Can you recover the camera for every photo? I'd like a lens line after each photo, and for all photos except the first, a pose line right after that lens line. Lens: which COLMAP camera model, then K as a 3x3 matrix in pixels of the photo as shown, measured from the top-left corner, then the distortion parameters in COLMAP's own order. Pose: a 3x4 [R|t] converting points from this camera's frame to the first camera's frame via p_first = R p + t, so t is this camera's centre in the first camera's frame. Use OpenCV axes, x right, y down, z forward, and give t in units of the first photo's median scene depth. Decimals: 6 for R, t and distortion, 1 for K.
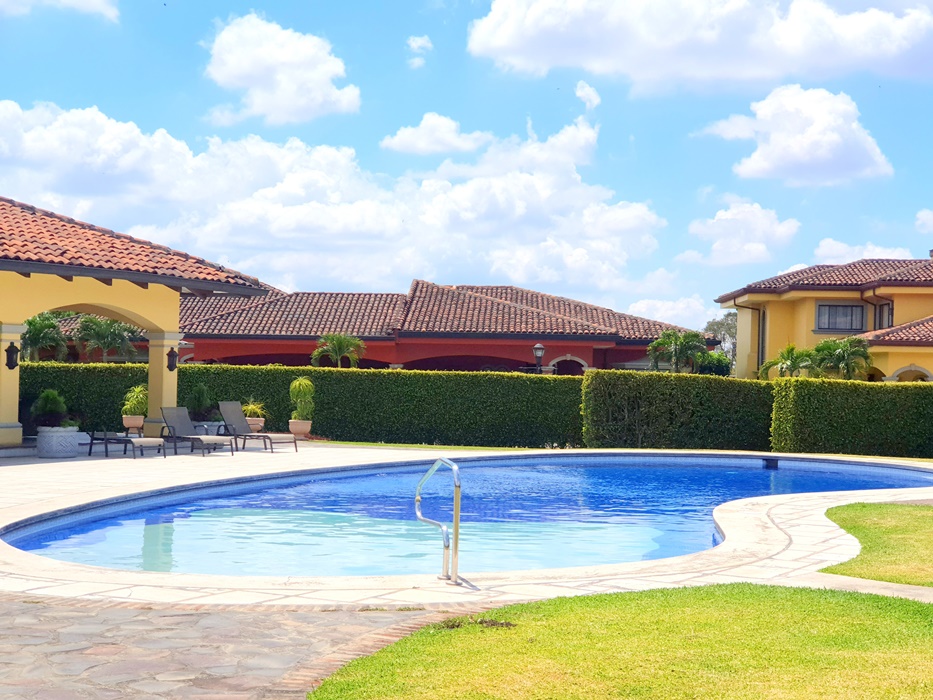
lens RADIAL K [[1425.1, 0, 466.6], [0, 1425.1, 358.5], [0, 0, 1]] dist [0.236001, 0.000000]
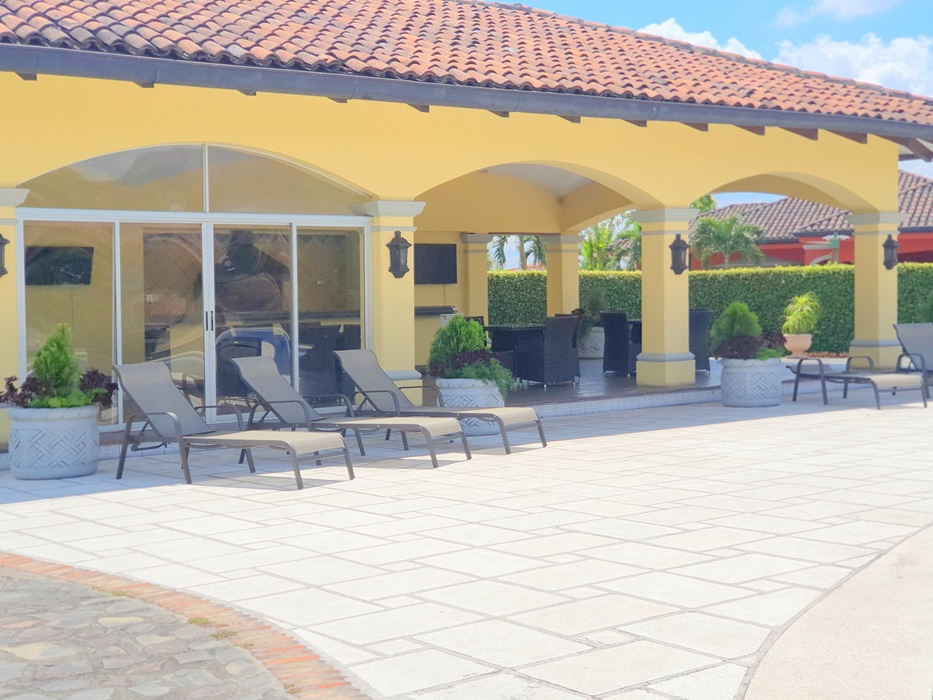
lens RADIAL K [[1425.1, 0, 465.9], [0, 1425.1, 349.9], [0, 0, 1]] dist [0.236001, 0.000000]
pose [[0.922870, -0.017379, -0.384720, -0.139346], [0.038743, 0.998103, 0.047849, 0.006356], [0.383158, -0.059063, 0.921792, 0.325523]]
